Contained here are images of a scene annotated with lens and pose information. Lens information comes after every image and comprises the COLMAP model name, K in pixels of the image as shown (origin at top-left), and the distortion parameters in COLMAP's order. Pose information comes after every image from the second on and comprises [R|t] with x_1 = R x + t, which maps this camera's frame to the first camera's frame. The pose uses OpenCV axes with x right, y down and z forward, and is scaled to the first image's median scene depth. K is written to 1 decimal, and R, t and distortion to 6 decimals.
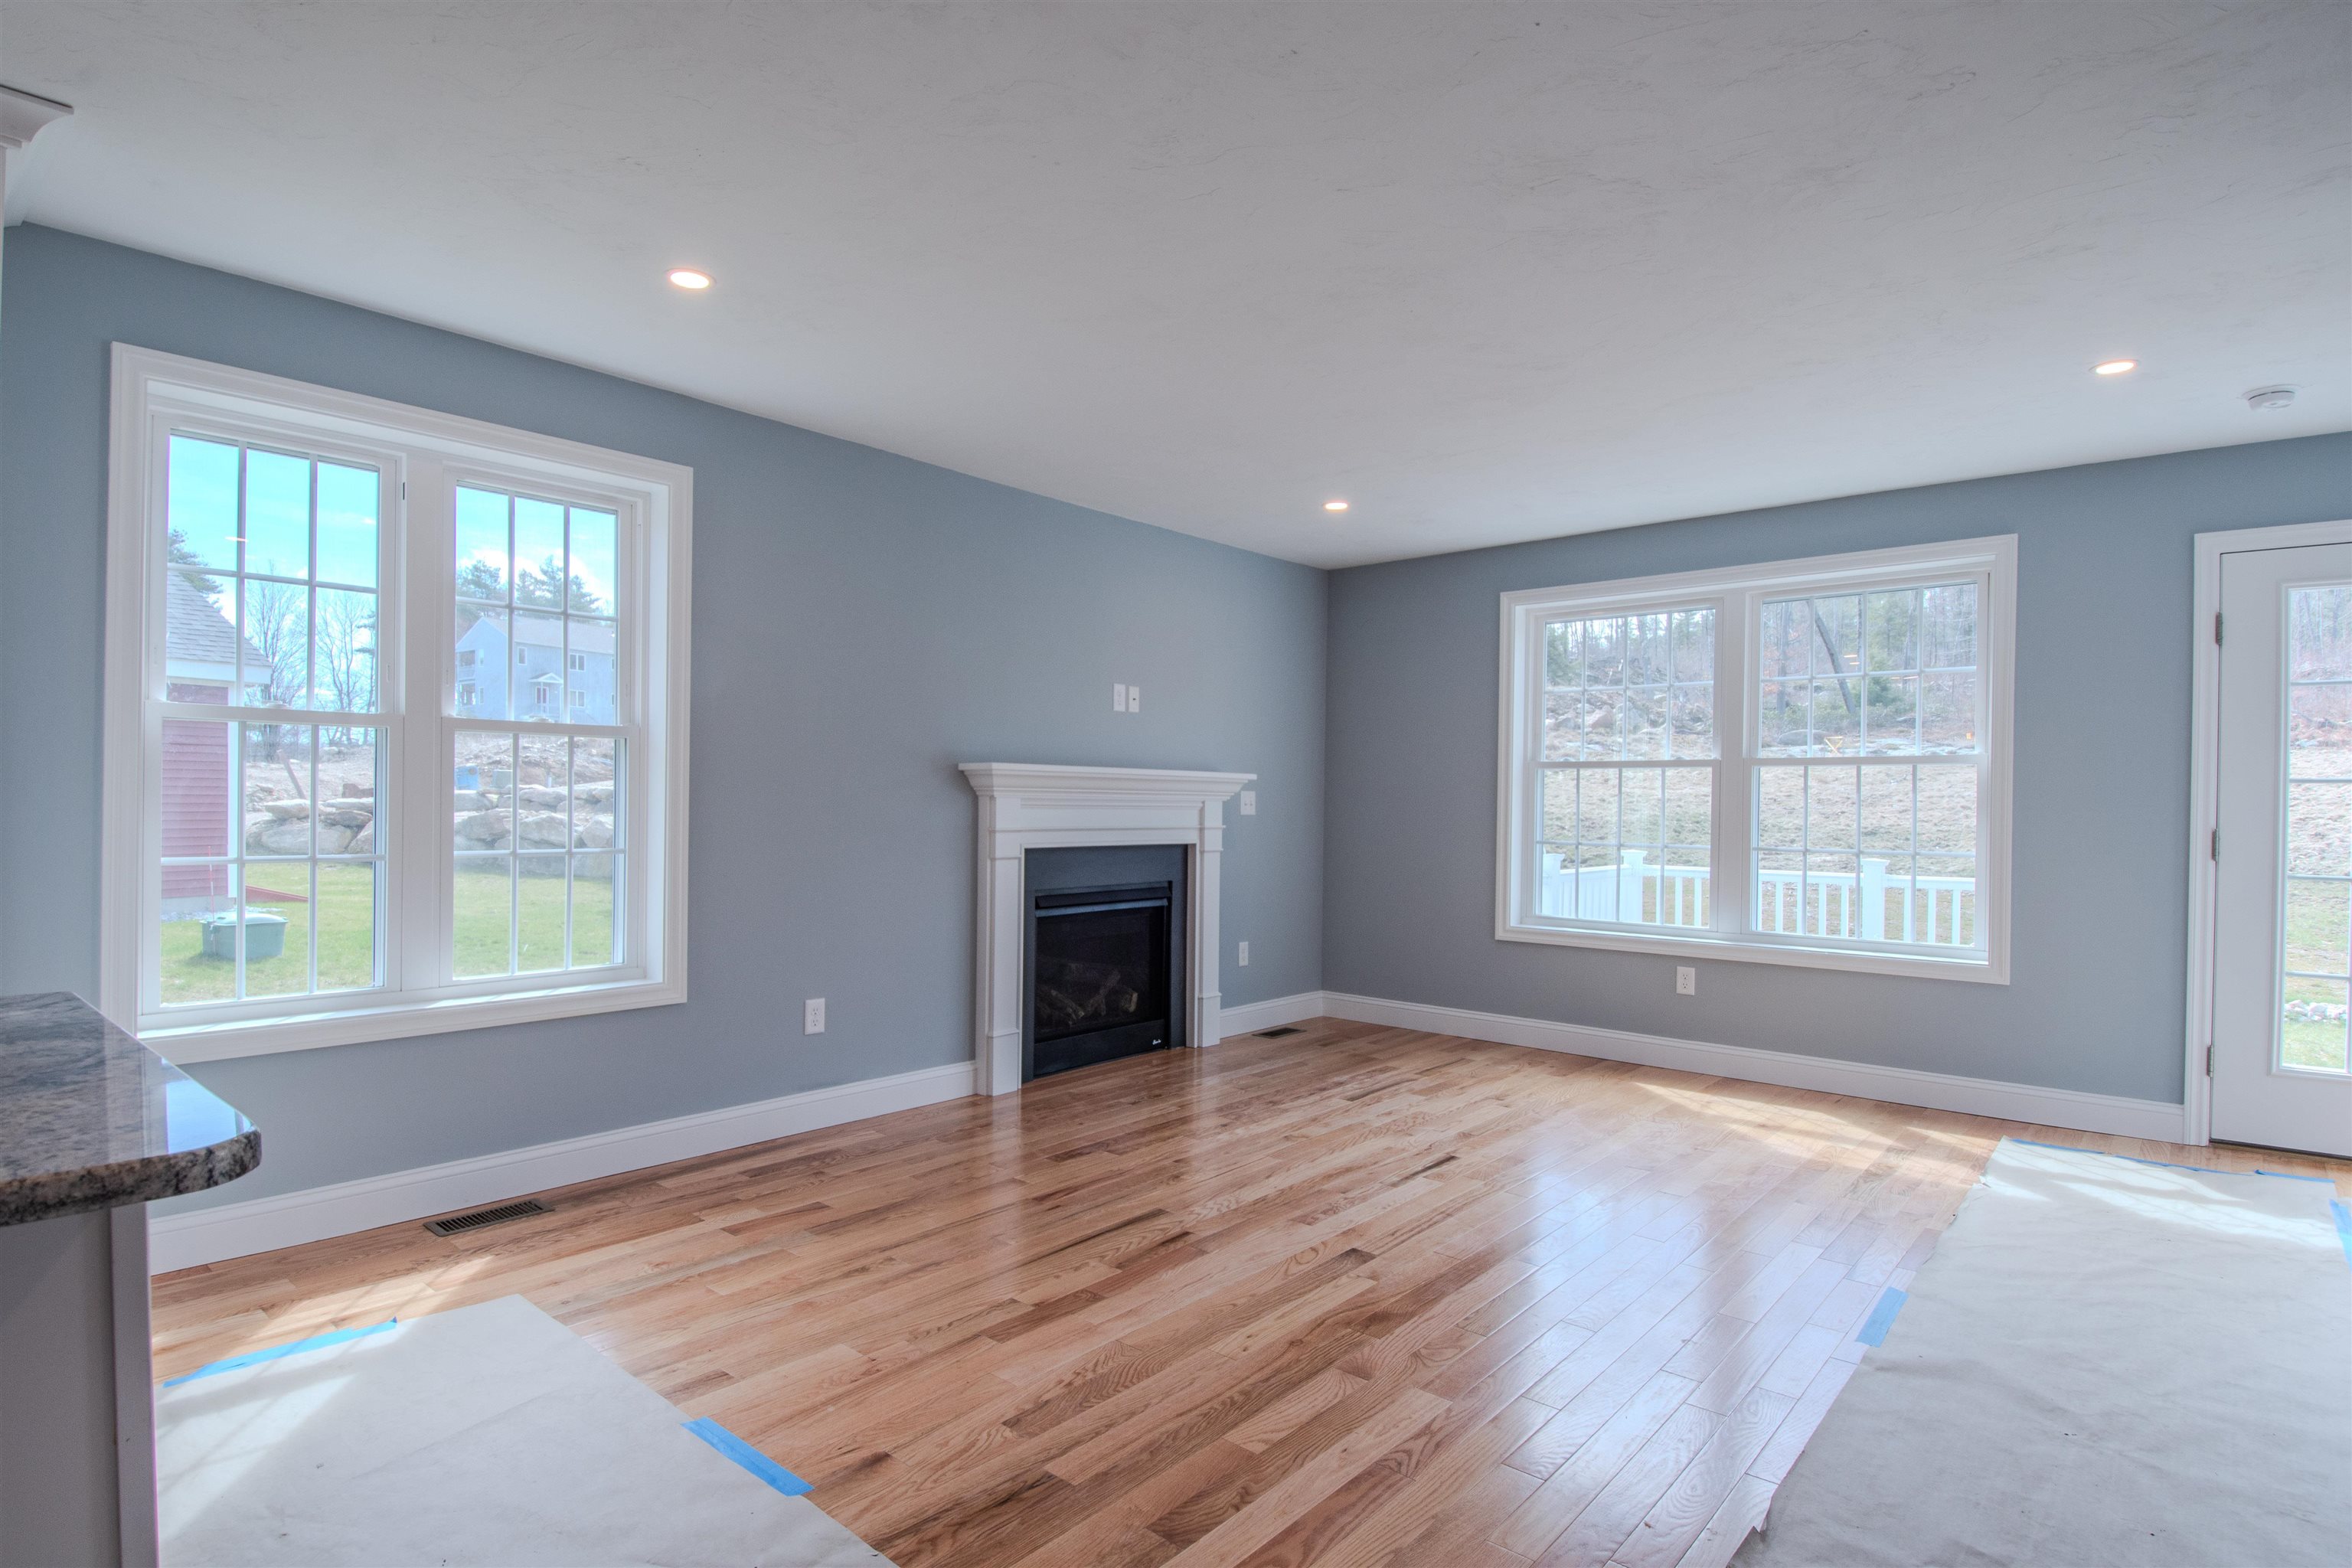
lens RADIAL K [[1241.6, 0, 1143.7], [0, 1241.6, 841.3], [0, 0, 1]] dist [-0.002598, -0.001688]
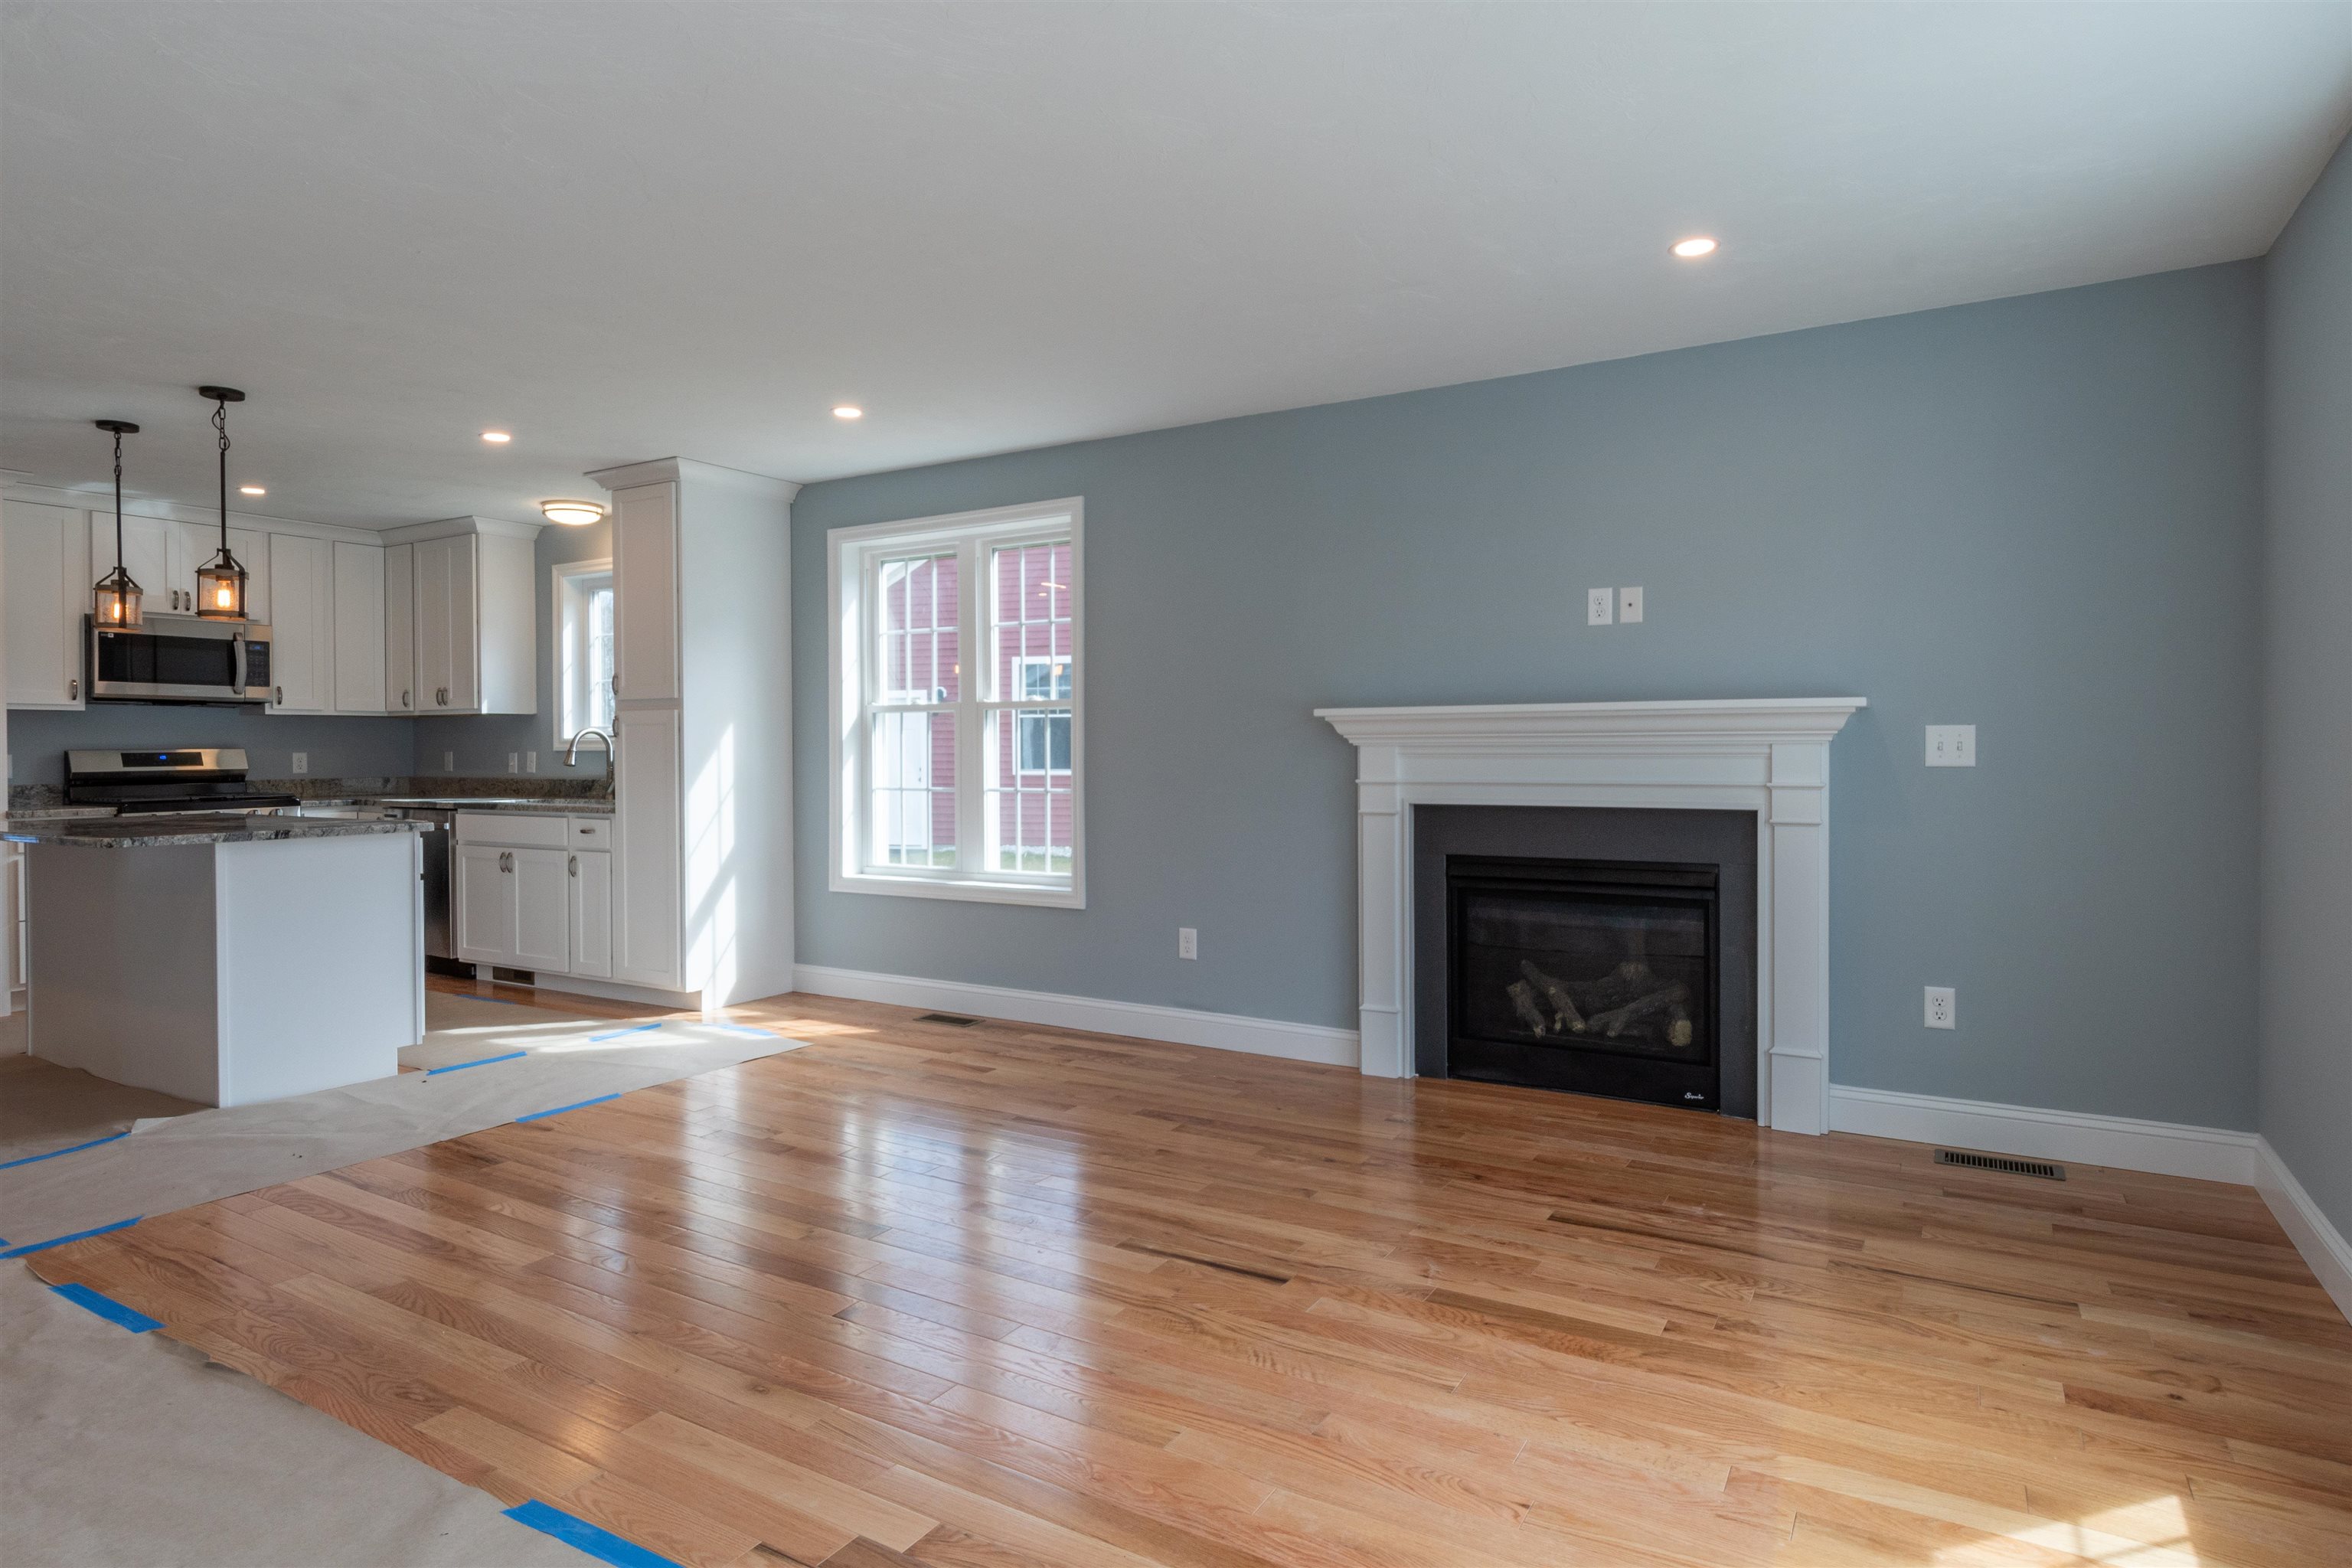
lens RADIAL K [[1275.1, 0, 1176.0], [0, 1275.1, 784.0], [0, 0, 1]] dist [0.002415, -0.001435]
pose [[0.173042, 0.014299, -0.984811, 0.759362], [-0.023365, 0.999673, 0.010410, -0.013410], [0.984637, 0.021208, 0.173319, 0.689256]]
